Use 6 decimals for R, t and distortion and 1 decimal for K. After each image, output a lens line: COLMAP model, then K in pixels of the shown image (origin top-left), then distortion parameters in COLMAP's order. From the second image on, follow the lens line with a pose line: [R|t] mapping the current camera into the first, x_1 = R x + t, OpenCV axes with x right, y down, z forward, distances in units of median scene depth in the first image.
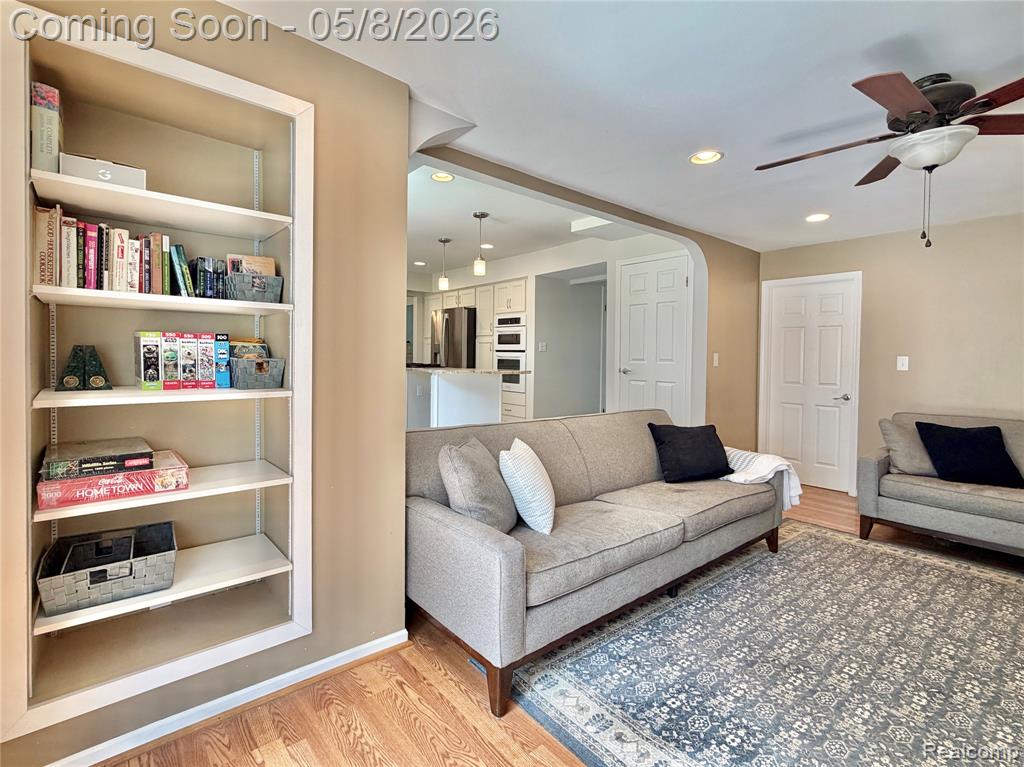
lens RADIAL K [[479.6, 0, 510.1], [0, 479.6, 374.5], [0, 0, 1]] dist [-0.000527, -0.000003]
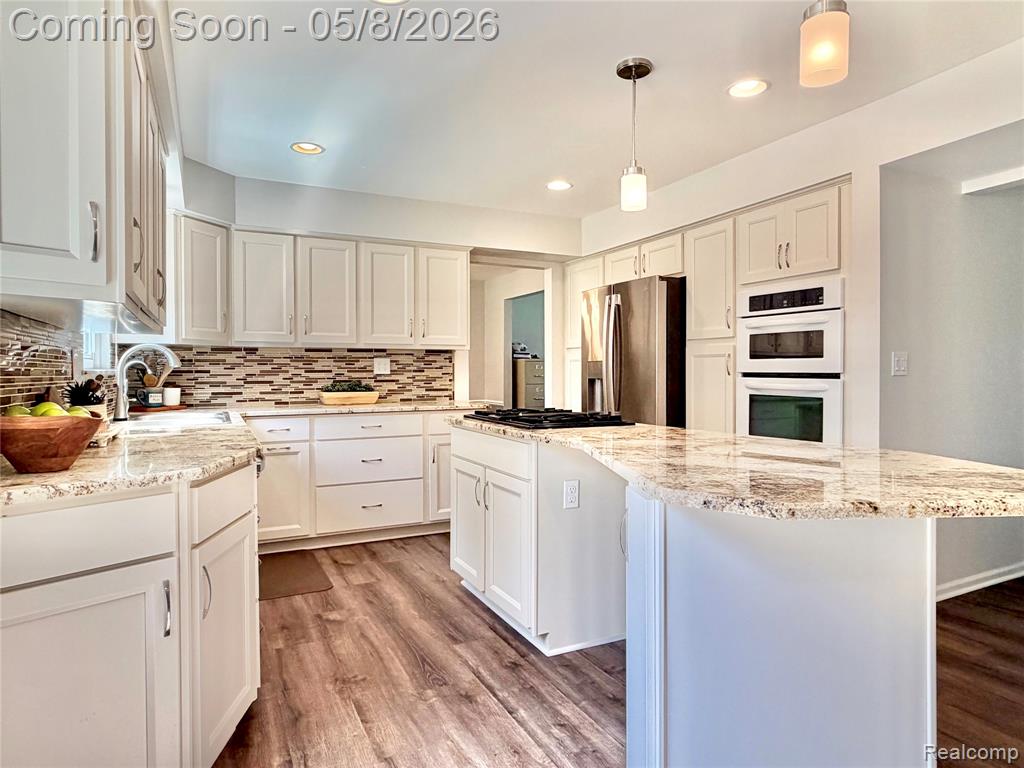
lens RADIAL K [[603.3, 0, 507.8], [0, 603.3, 378.6], [0, 0, 1]] dist [-0.006071, -0.000610]
pose [[0.967756, -0.012376, -0.251586, -0.096165], [0.005310, 0.999573, -0.028747, -0.032298], [0.251834, 0.026484, 0.967408, 0.451788]]
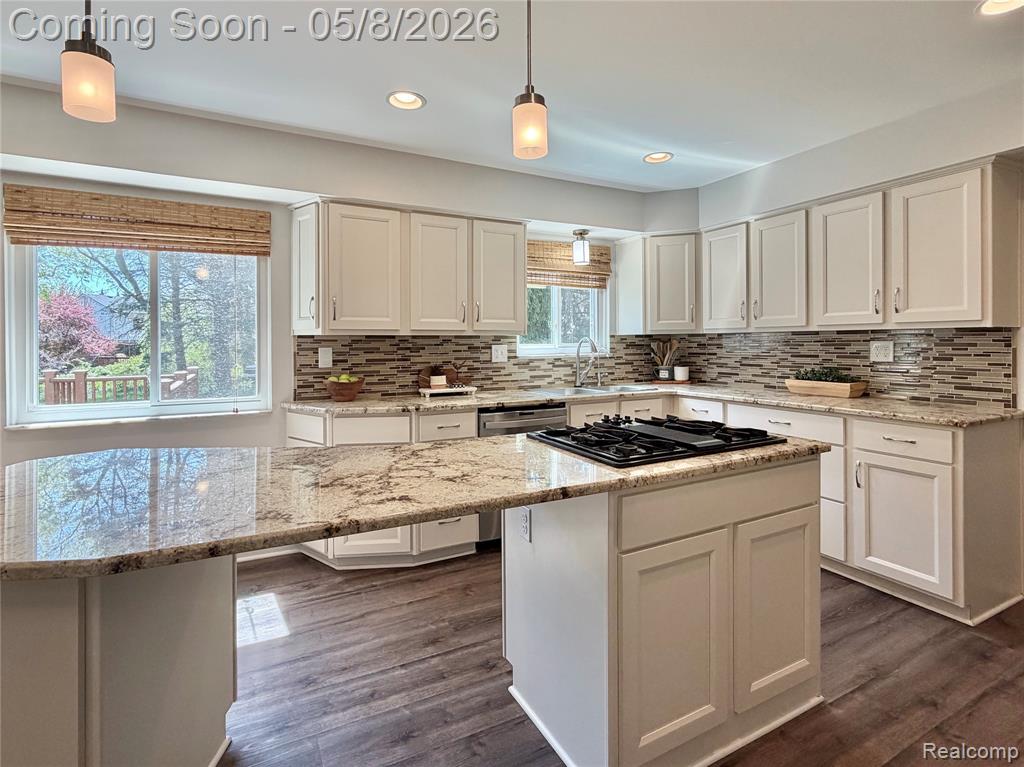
lens RADIAL K [[513.4, 0, 519.5], [0, 513.4, 340.5], [0, 0, 1]] dist [0.002283, -0.000774]
pose [[-0.214143, -0.013506, -0.976709, 0.102048], [-0.033980, 0.999402, -0.006370, -0.062490], [0.976211, 0.031825, -0.214473, 0.861392]]
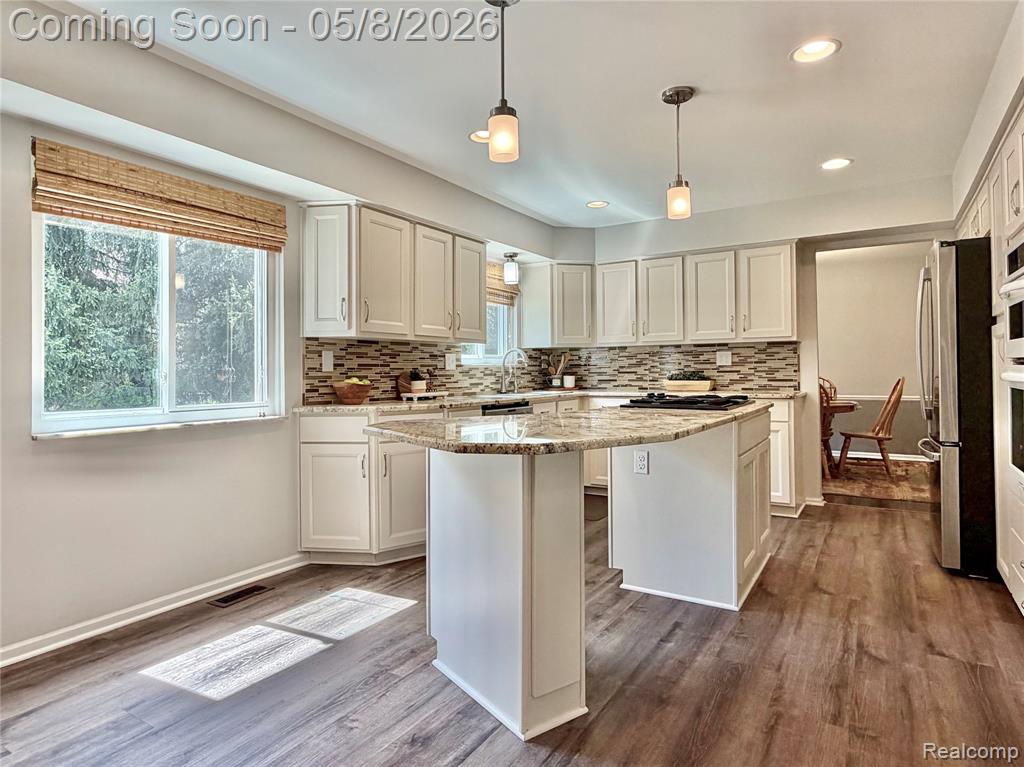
lens RADIAL K [[594.7, 0, 522.4], [0, 594.7, 359.6], [0, 0, 1]] dist [-0.000113, -0.001117]
pose [[0.315866, -0.033328, -0.948218, 0.234503], [-0.022163, 0.998851, -0.042490, -0.027250], [0.948545, 0.034437, 0.314765, 0.591111]]
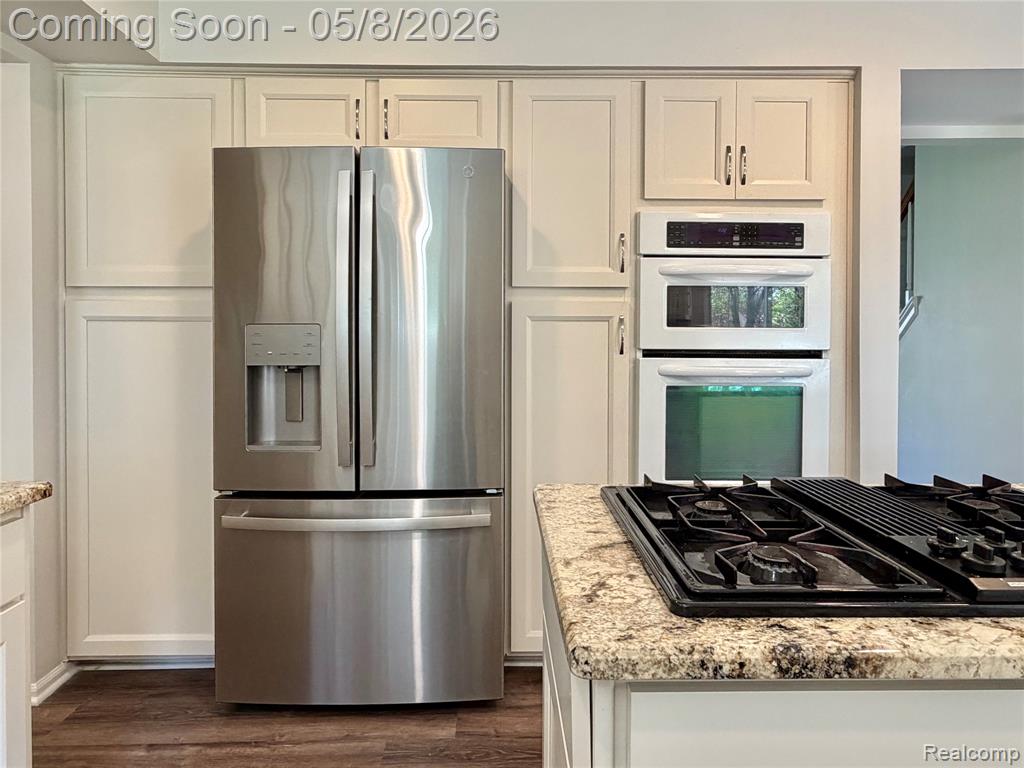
lens RADIAL K [[677.6, 0, 488.9], [0, 677.6, 334.9], [0, 0, 1]] dist [-0.000012, -0.001490]
pose [[0.639511, -0.021551, 0.768480, -0.348429], [0.037000, 0.999311, -0.002767, -0.061011], [-0.767891, 0.030204, 0.639868, 0.850989]]
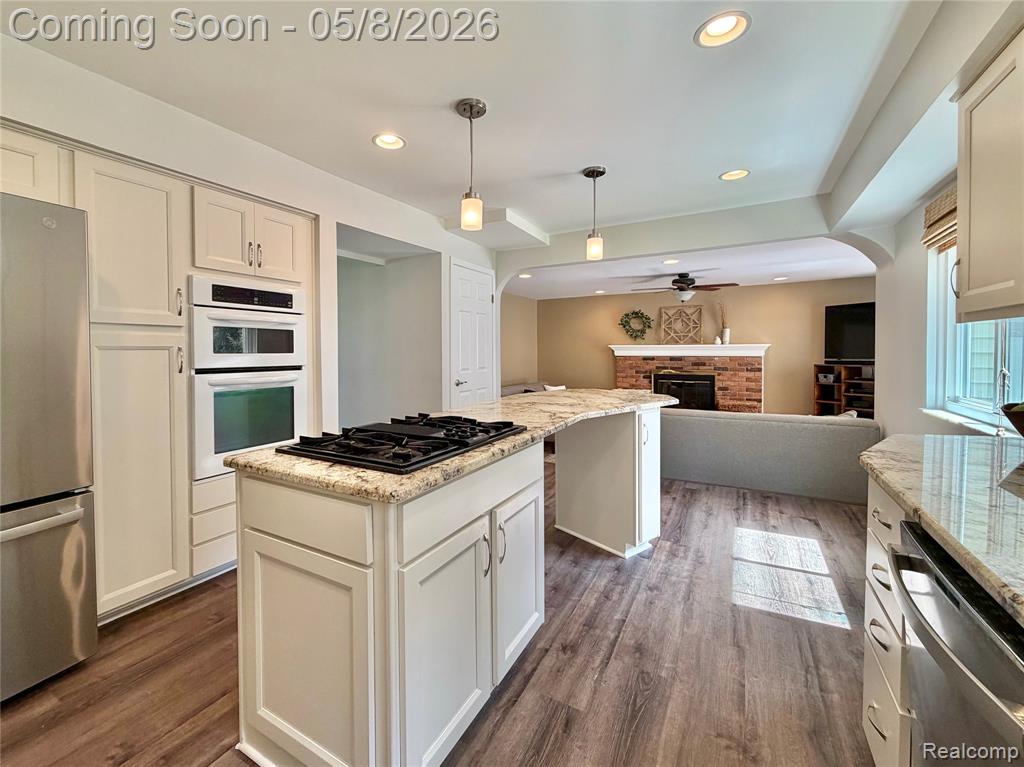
lens RADIAL K [[431.2, 0, 476.8], [0, 431.2, 358.7], [0, 0, 1]] dist [-0.001181, -0.000252]
pose [[-0.305401, -0.031926, 0.951688, -0.404480], [0.036951, 0.998288, 0.045347, -0.066170], [-0.951507, 0.049015, -0.303698, 0.909453]]
